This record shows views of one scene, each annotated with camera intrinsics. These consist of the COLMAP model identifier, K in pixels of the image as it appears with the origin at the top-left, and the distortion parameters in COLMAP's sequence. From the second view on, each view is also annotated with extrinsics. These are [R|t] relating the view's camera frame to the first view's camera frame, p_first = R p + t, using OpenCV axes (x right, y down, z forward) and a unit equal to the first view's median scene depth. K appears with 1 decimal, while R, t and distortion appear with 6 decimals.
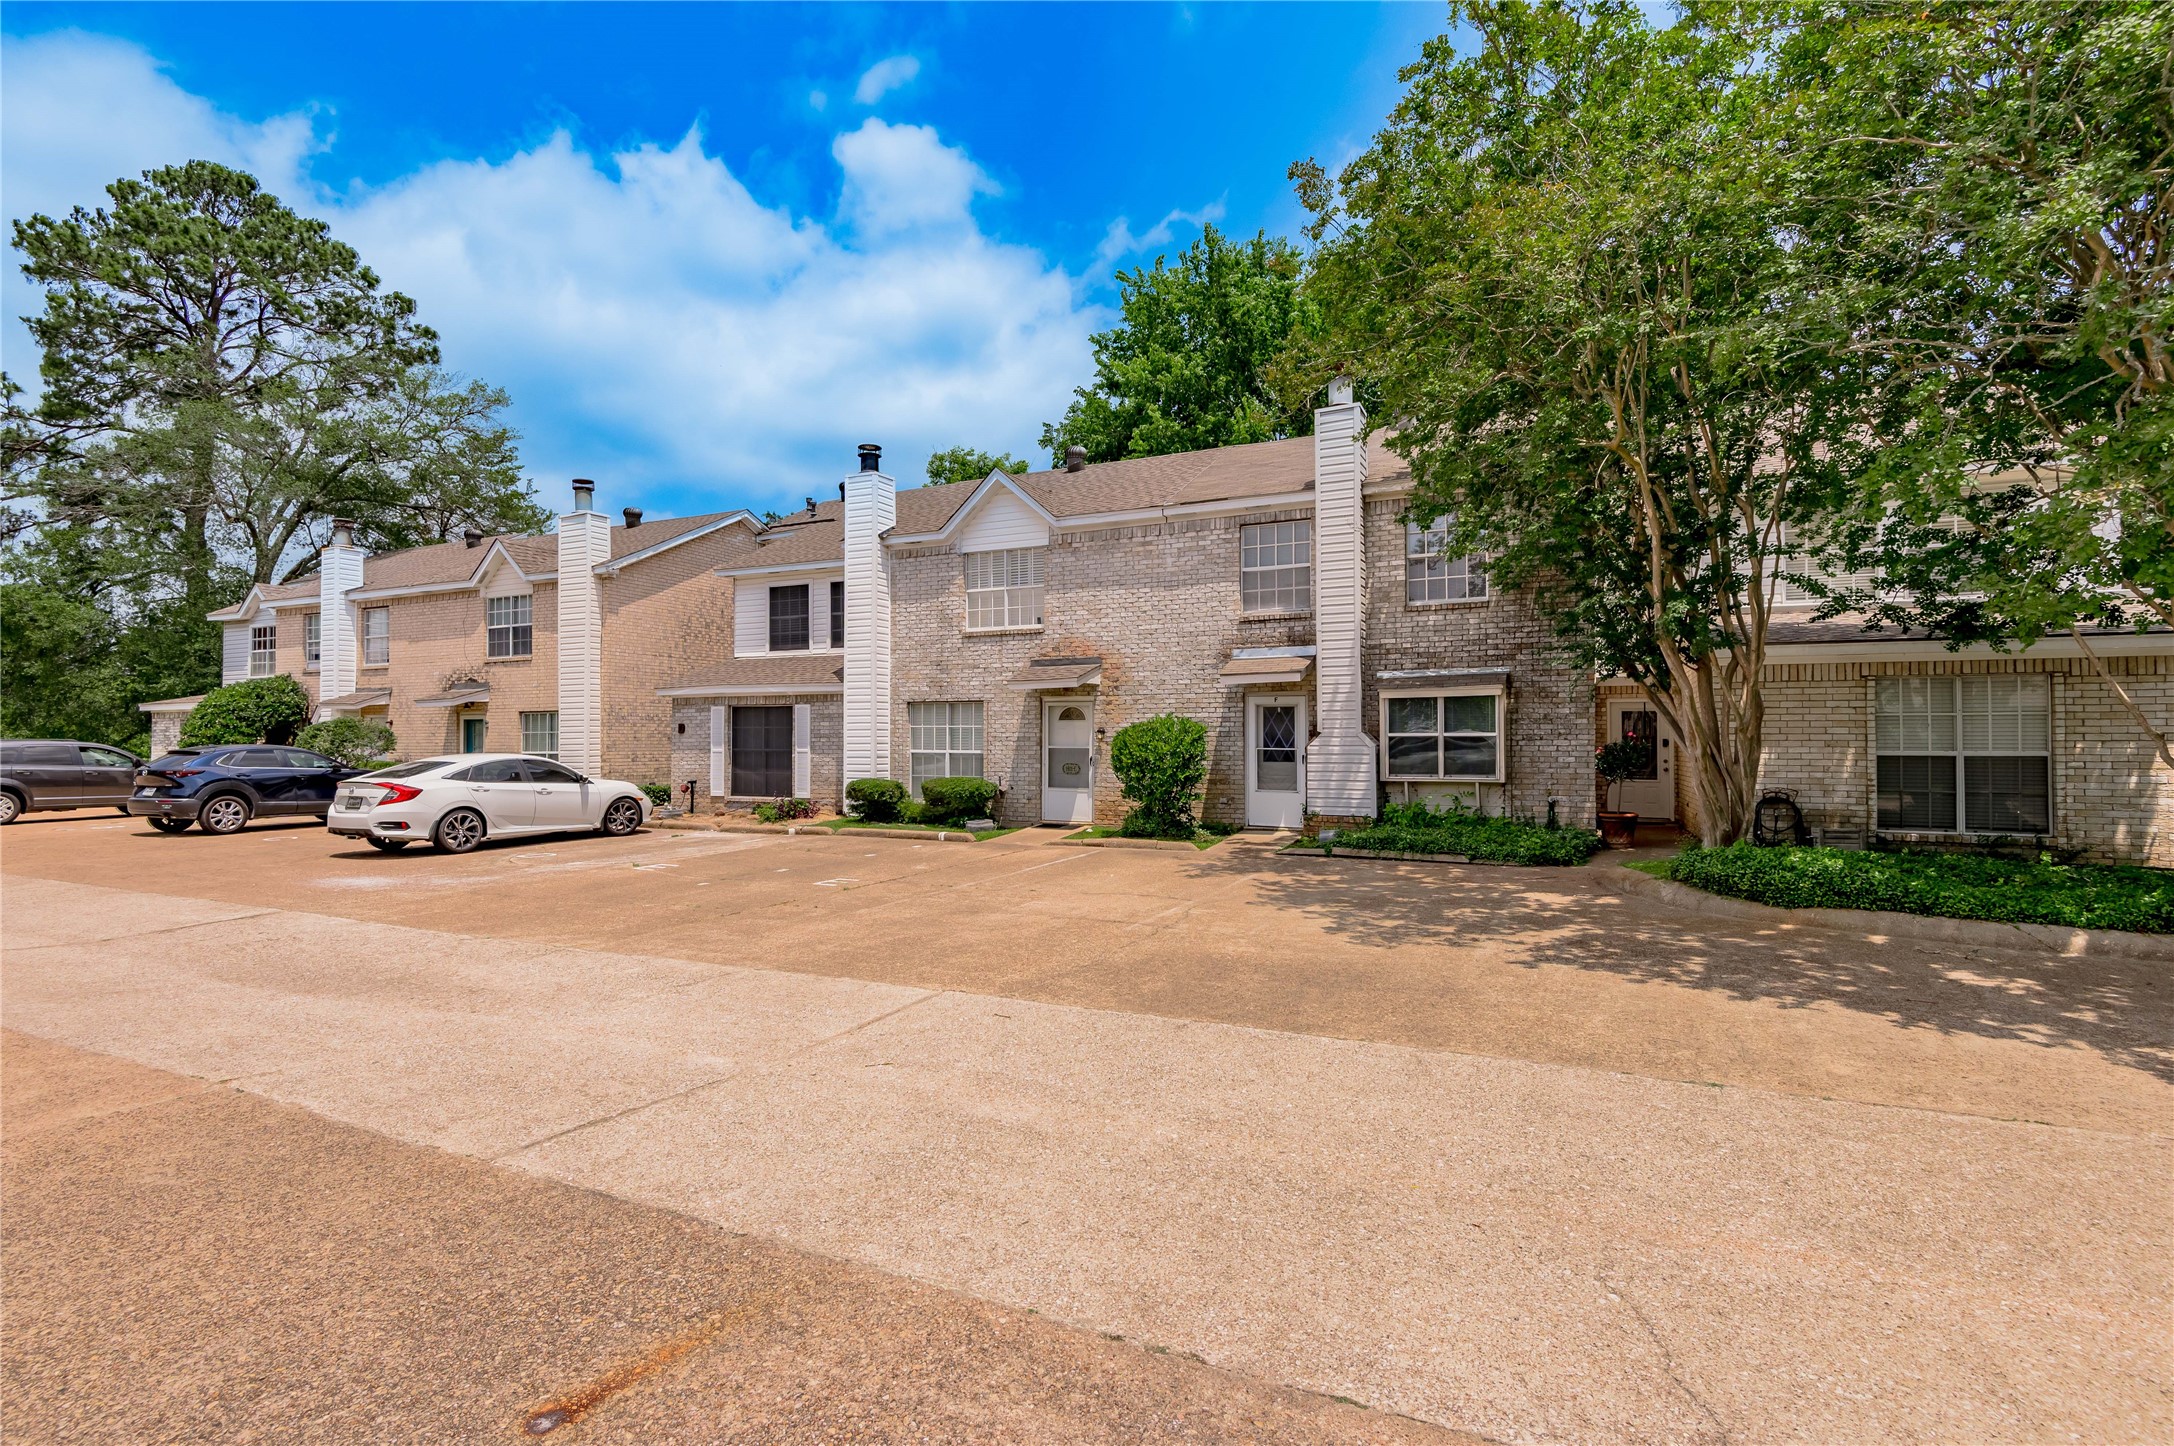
lens RADIAL K [[981.5, 0, 1088.0], [0, 981.5, 682.2], [0, 0, 1]] dist [0.036722, -0.024159]
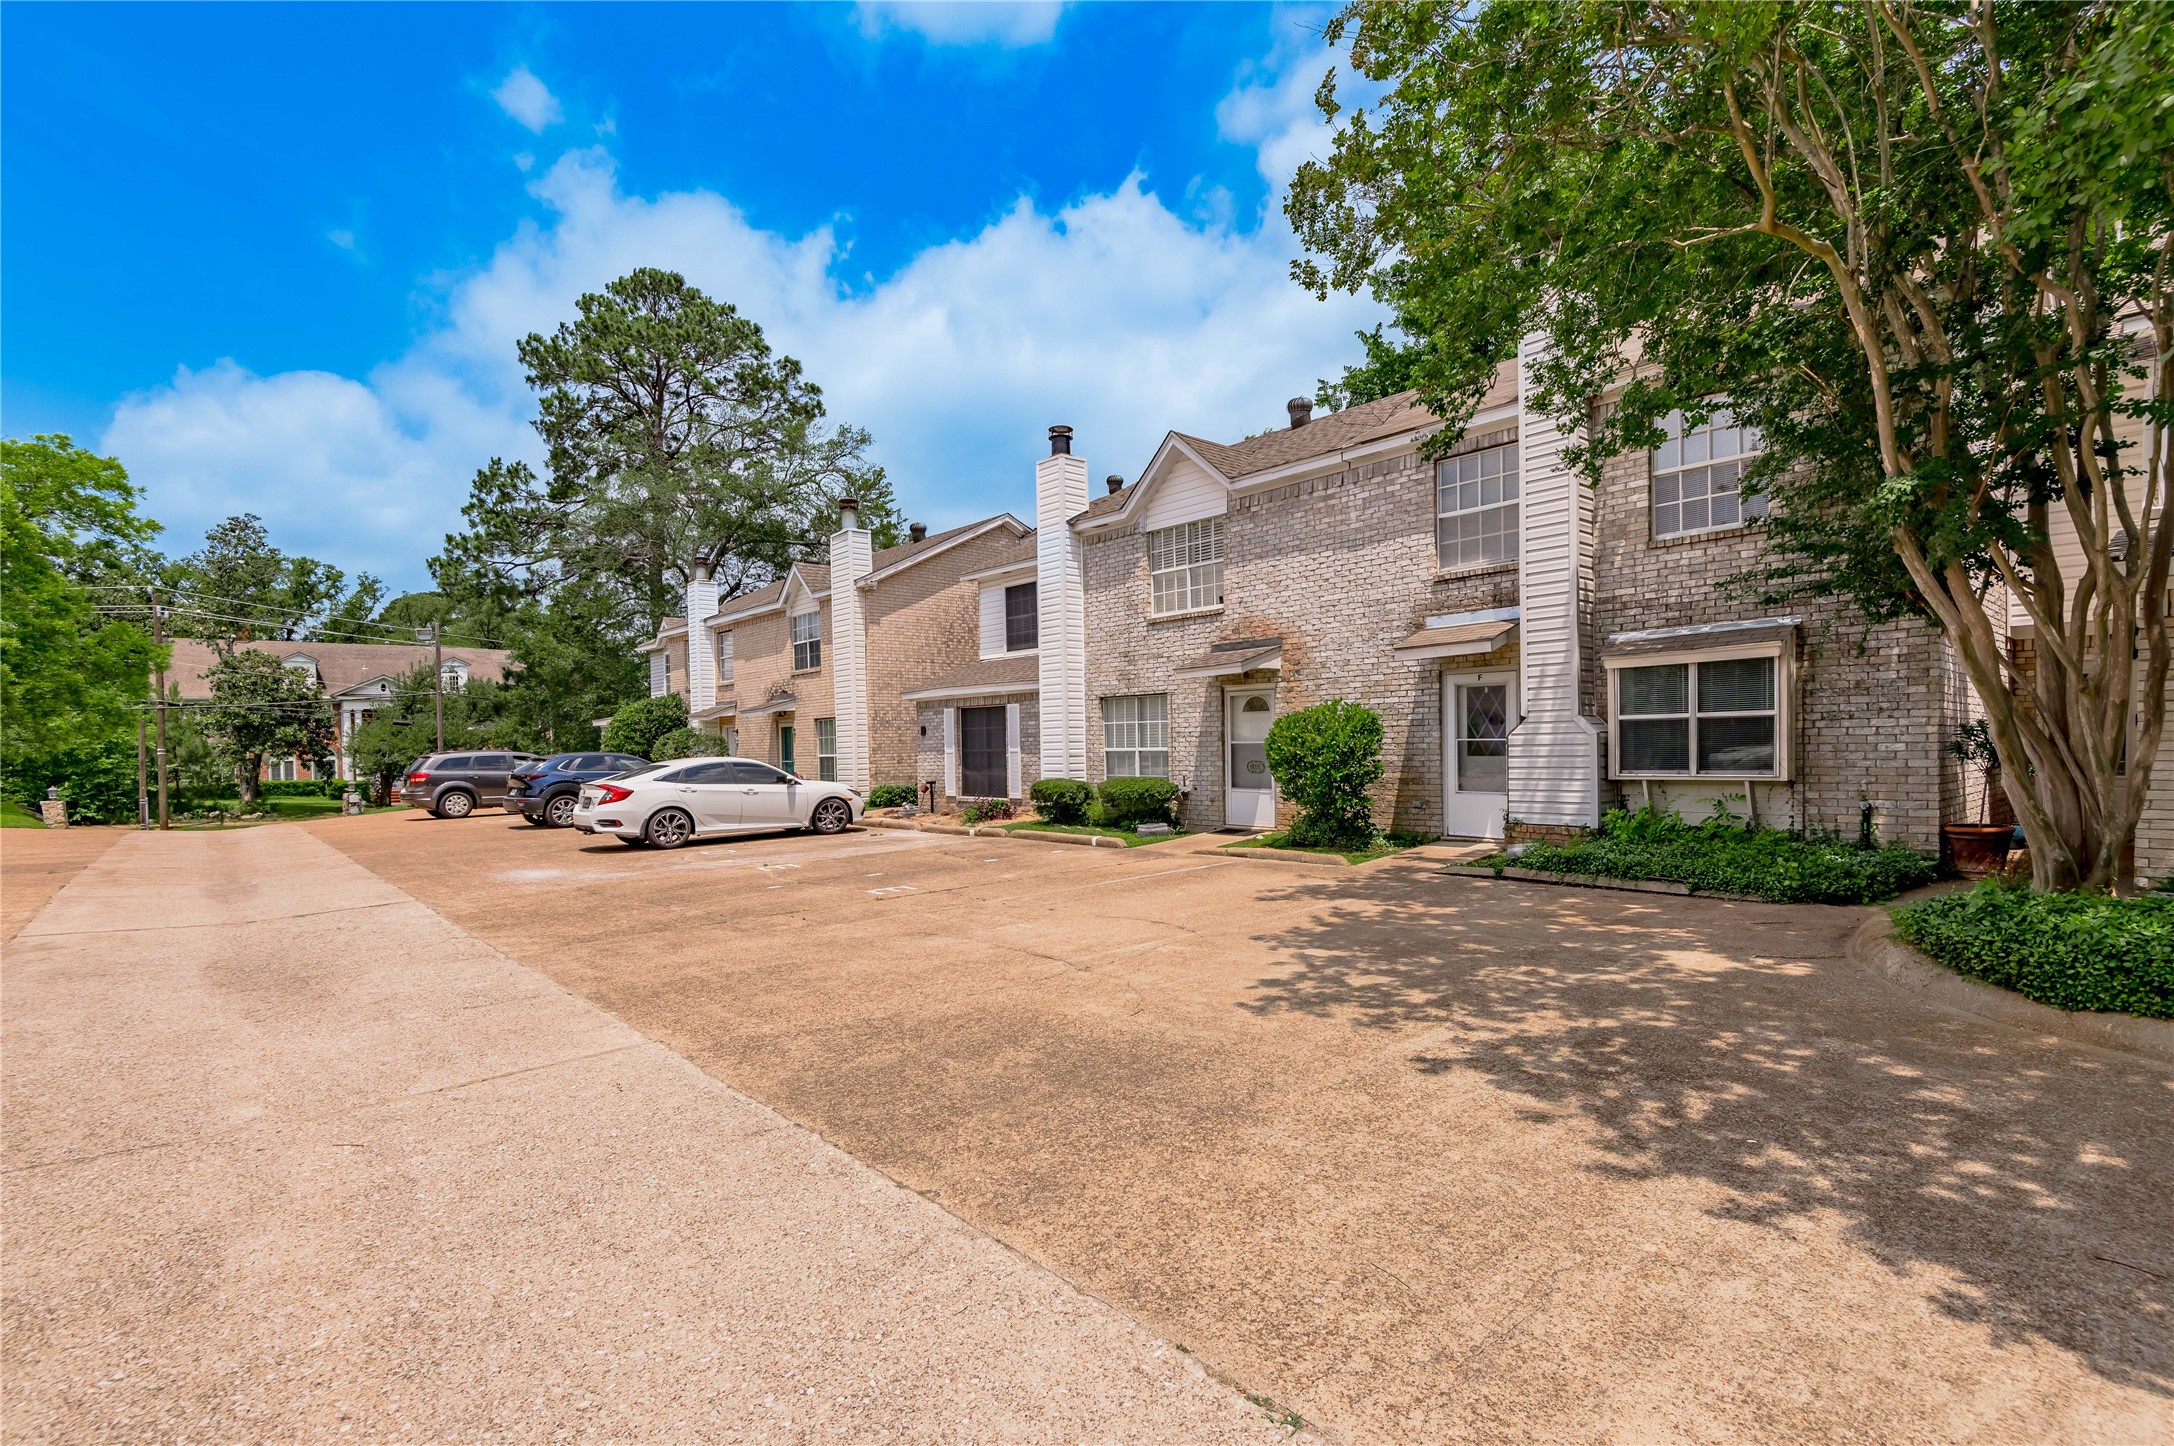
lens RADIAL K [[996.9, 0, 1079.9], [0, 996.9, 730.6], [0, 0, 1]] dist [0.038881, -0.025053]
pose [[0.933663, -0.022422, -0.357450, 0.151934], [0.040620, 0.998228, 0.043484, 0.010470], [0.355841, -0.055119, 0.932919, 0.112440]]
